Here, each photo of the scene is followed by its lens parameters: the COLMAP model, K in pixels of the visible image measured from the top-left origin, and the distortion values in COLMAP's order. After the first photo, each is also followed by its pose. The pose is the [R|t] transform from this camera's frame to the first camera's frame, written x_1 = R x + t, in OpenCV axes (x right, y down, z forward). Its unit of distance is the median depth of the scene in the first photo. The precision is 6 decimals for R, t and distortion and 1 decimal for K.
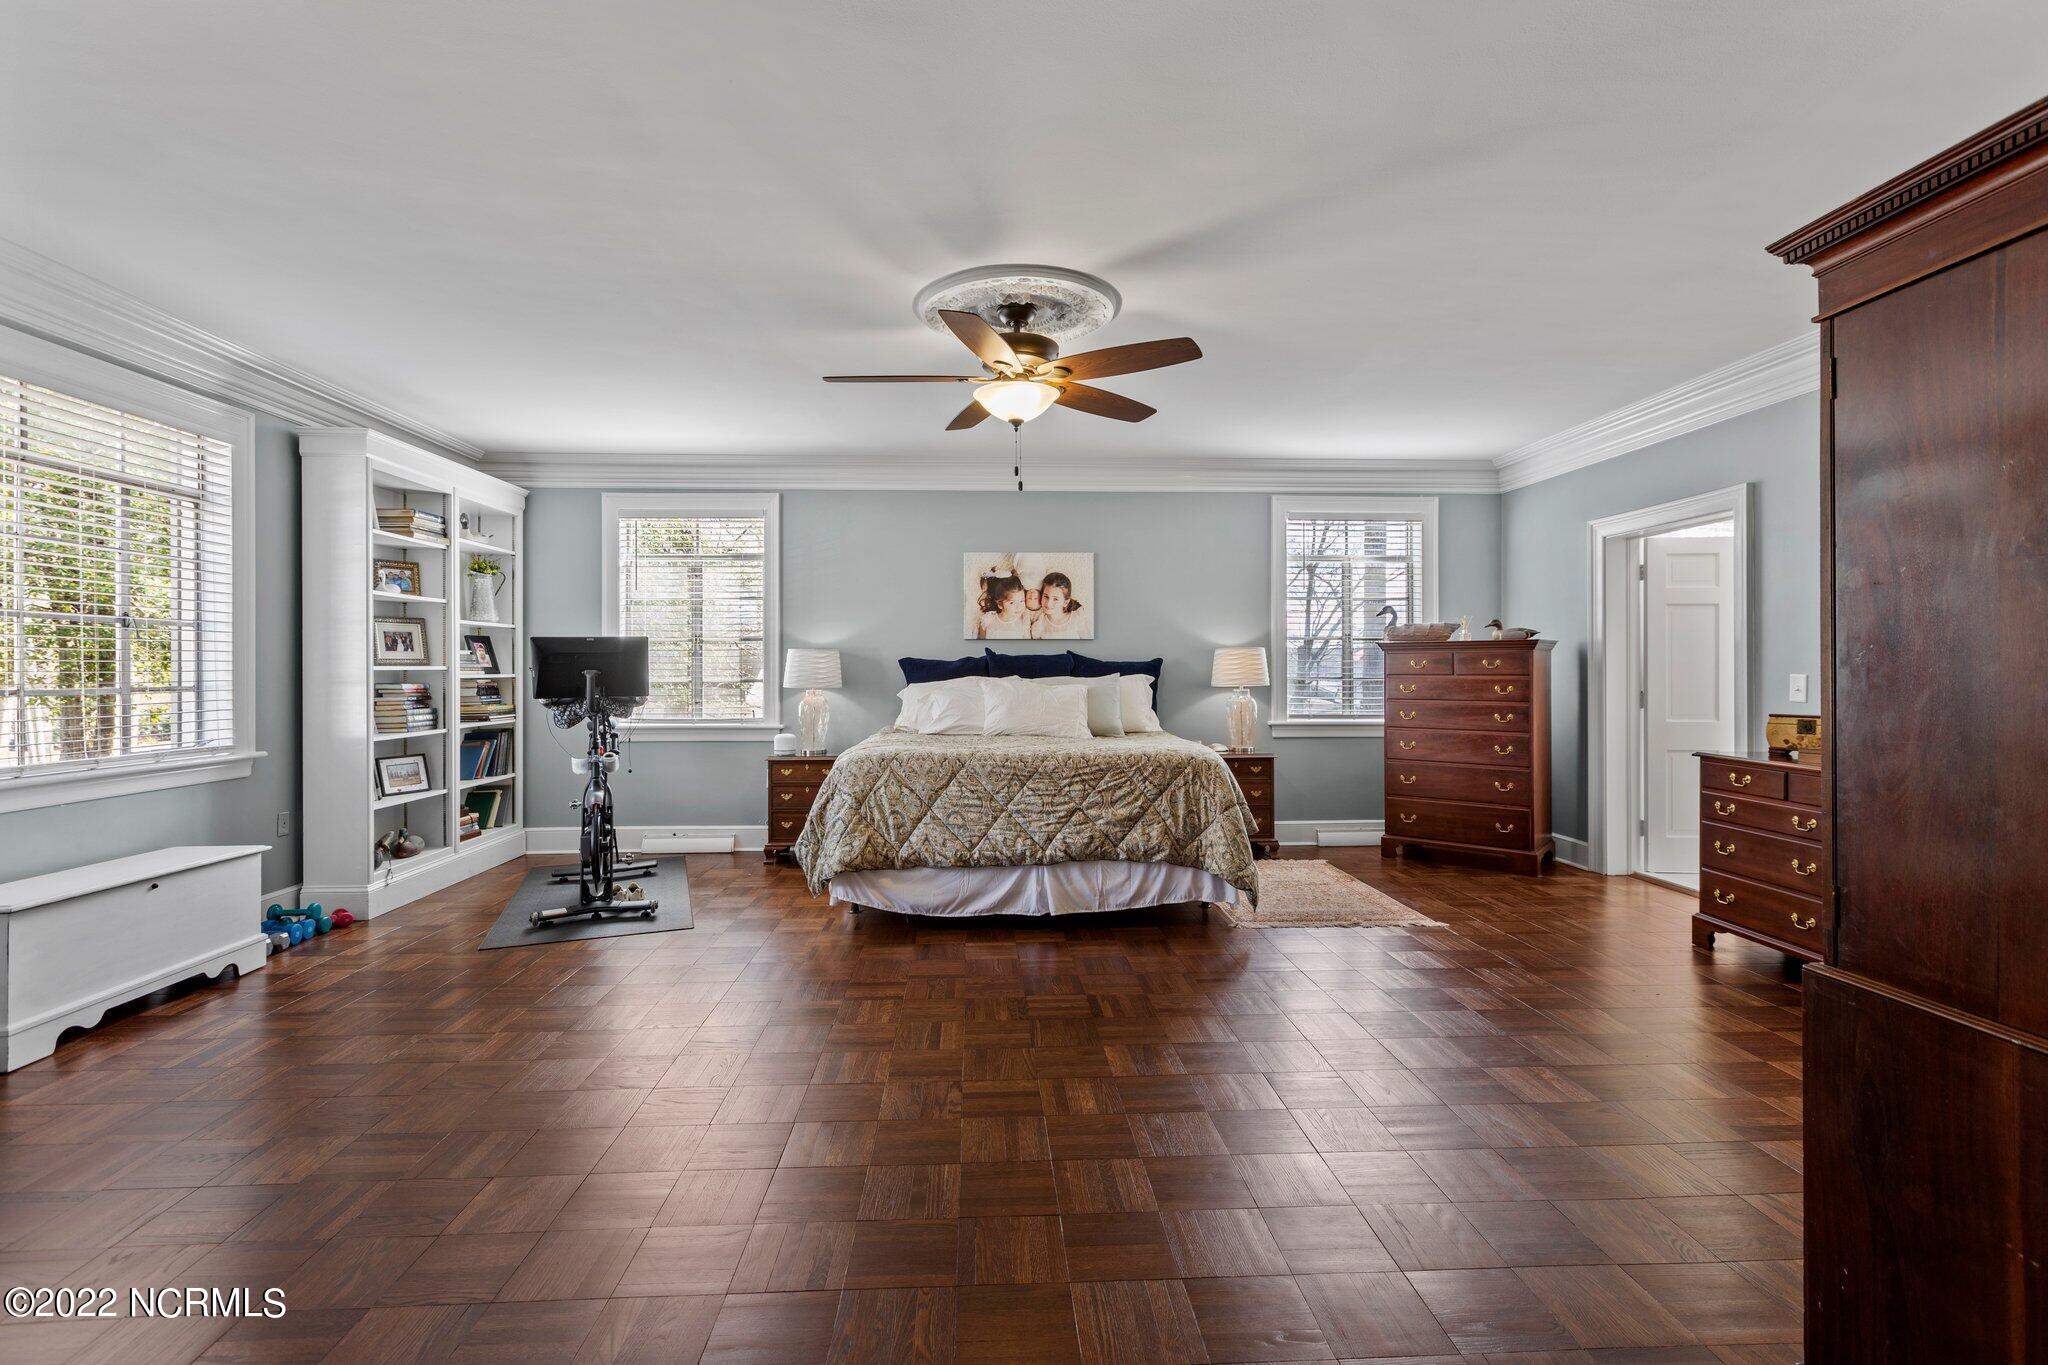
lens RADIAL K [[916.6, 0, 1015.2], [0, 916.6, 669.0], [0, 0, 1]] dist [-0.001701, 0.000247]
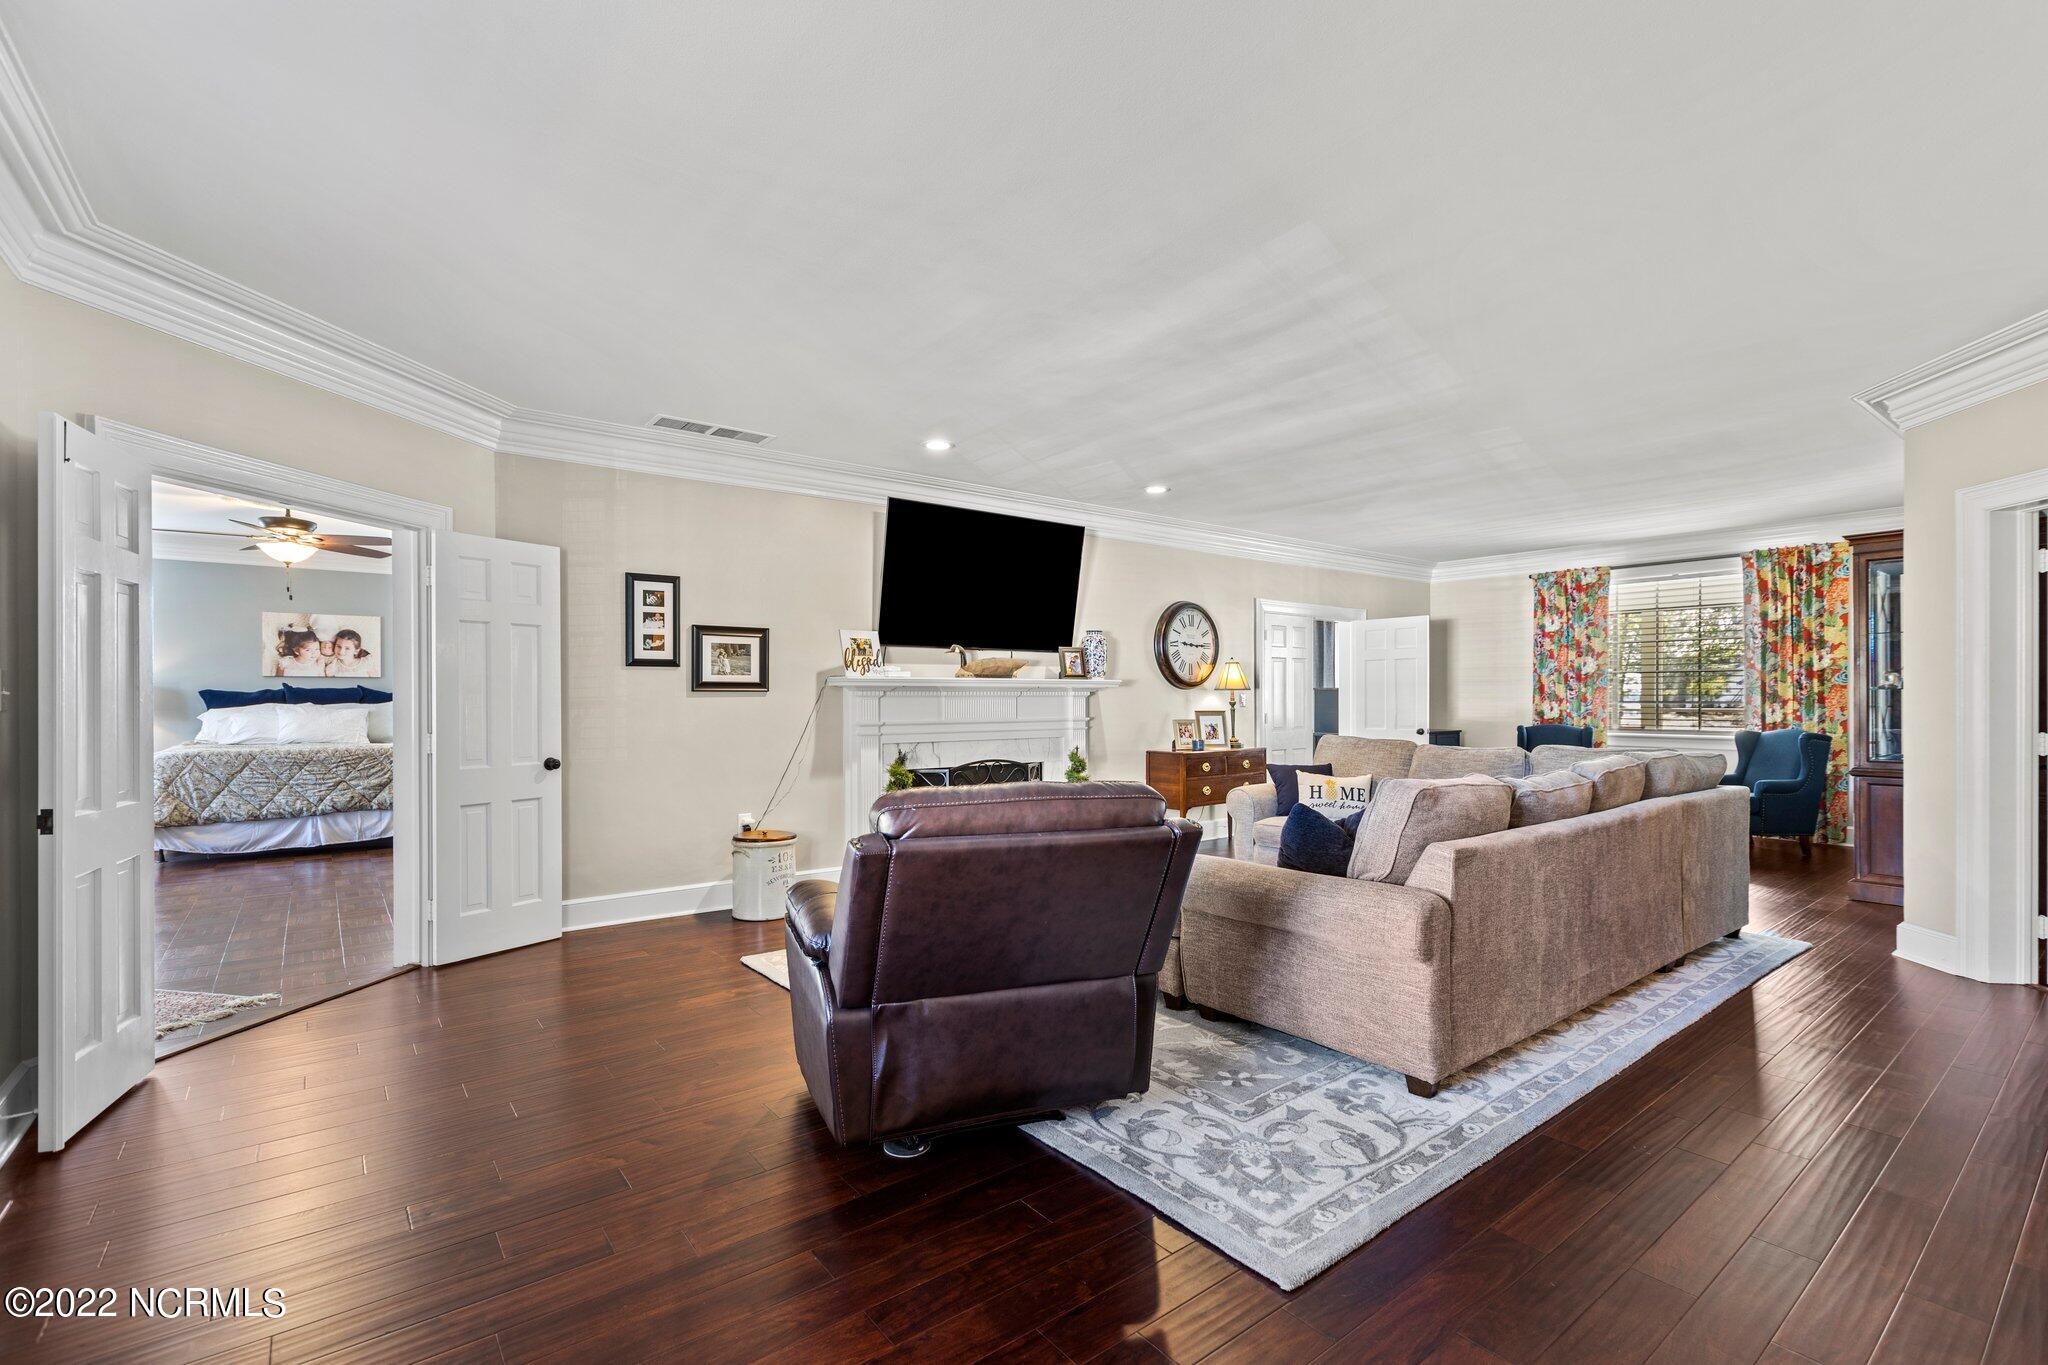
lens RADIAL K [[916.6, 0, 1025.8], [0, 916.6, 697.4], [0, 0, 1]] dist [-0.001701, 0.000247]
pose [[0.815785, 0.001470, 0.578353, 0.118164], [-0.001013, 0.999999, -0.001112, -0.001098], [-0.578354, 0.000321, 0.815786, -1.096305]]
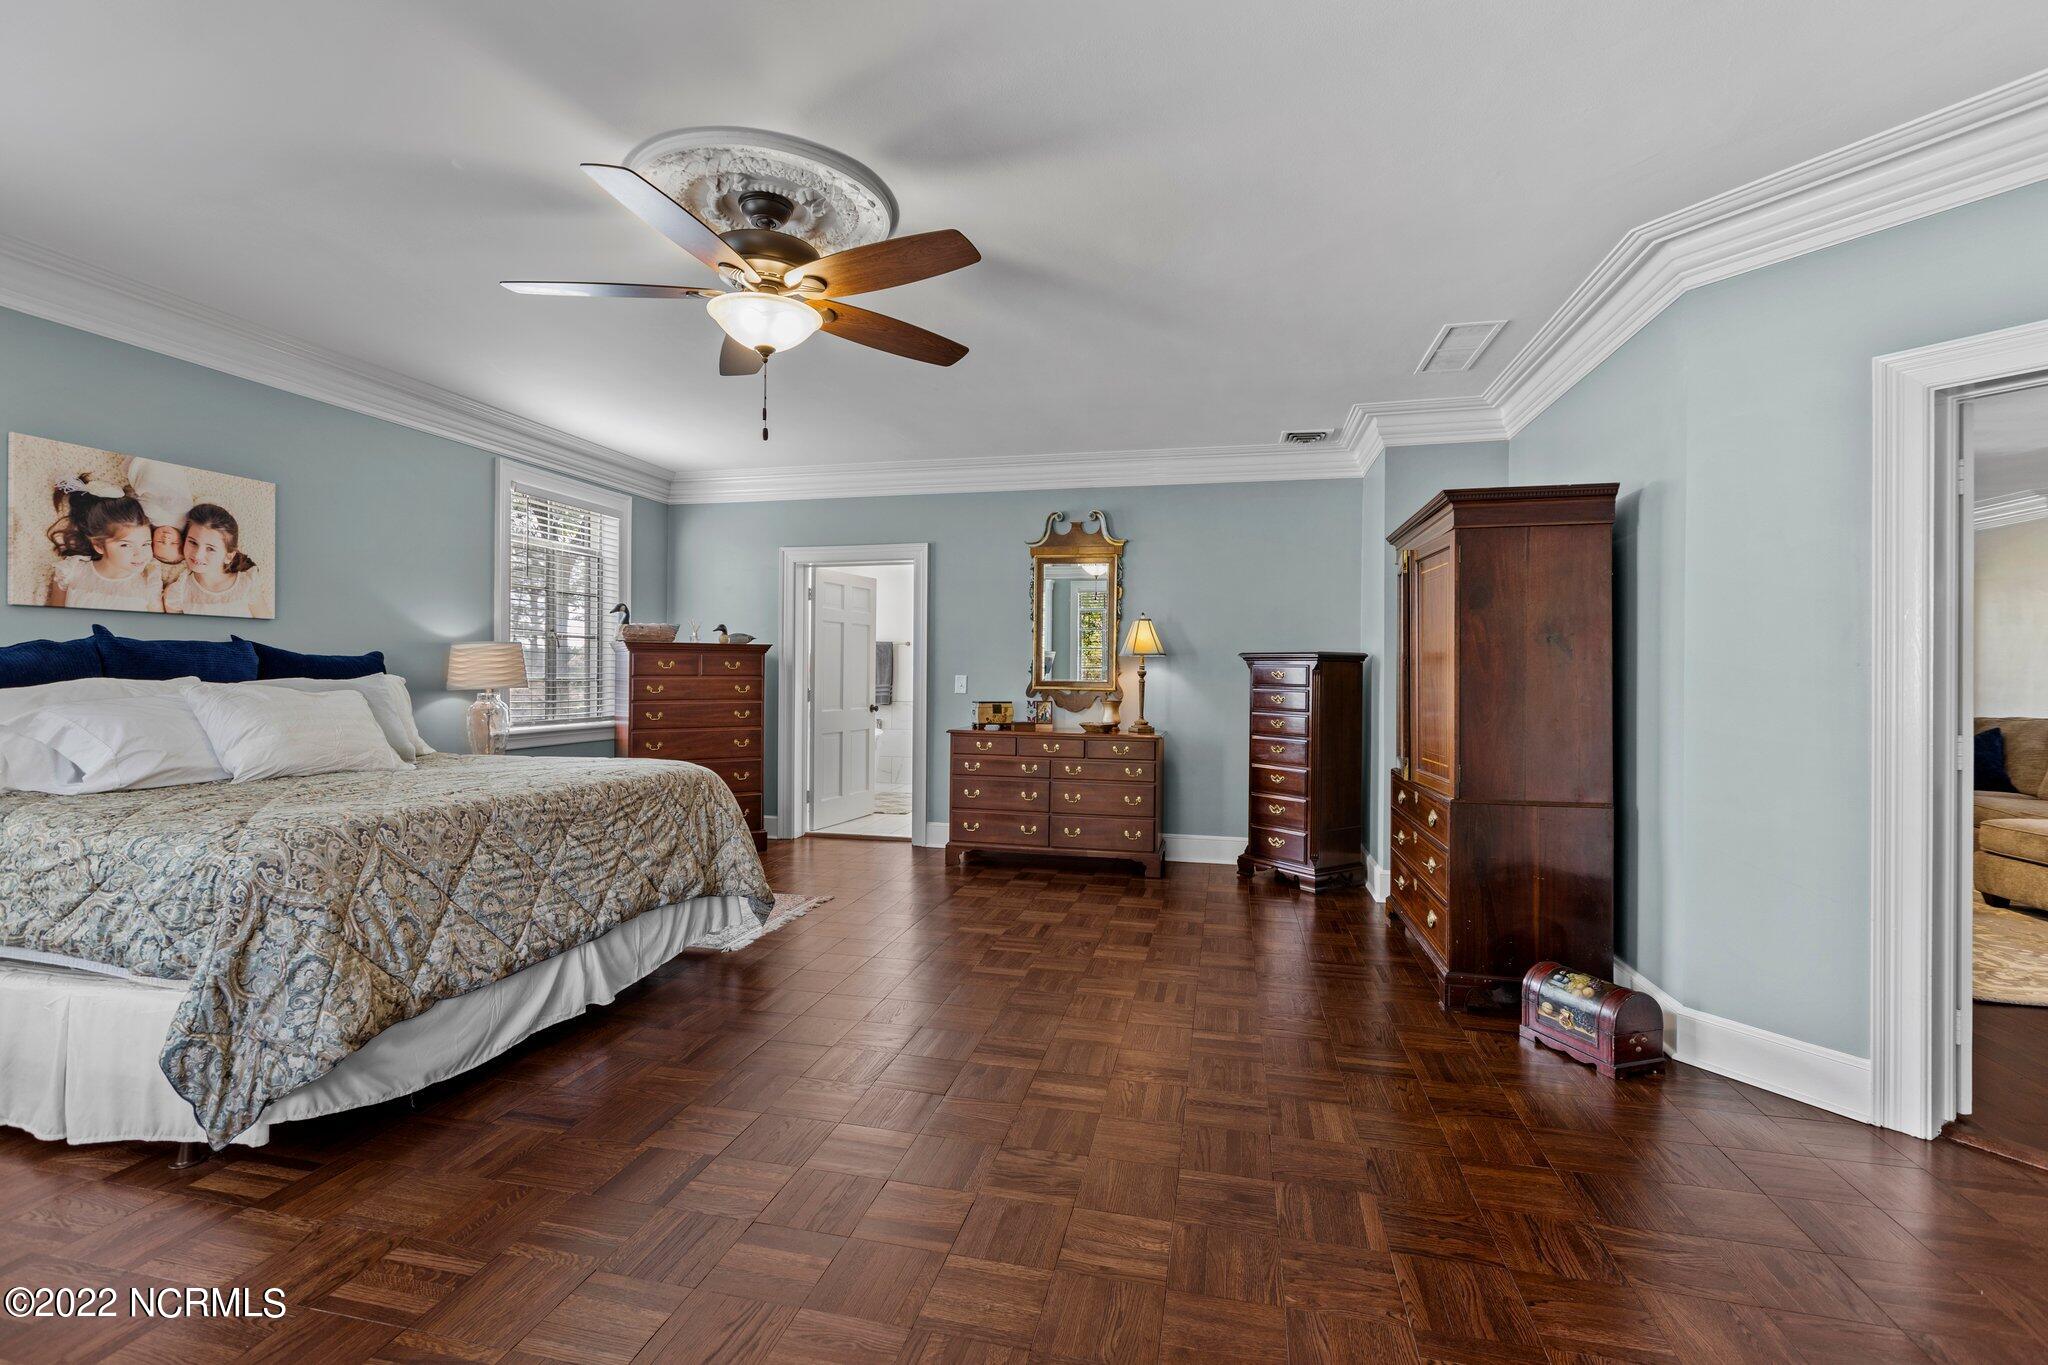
lens RADIAL K [[916.6, 0, 1016.8], [0, 916.6, 676.2], [0, 0, 1]] dist [-0.001701, 0.000247]
pose [[0.271983, -0.000497, 0.962302, -0.567549], [-0.007196, 0.999971, 0.002551, 0.002488], [-0.962275, -0.007619, 0.271972, 0.481379]]
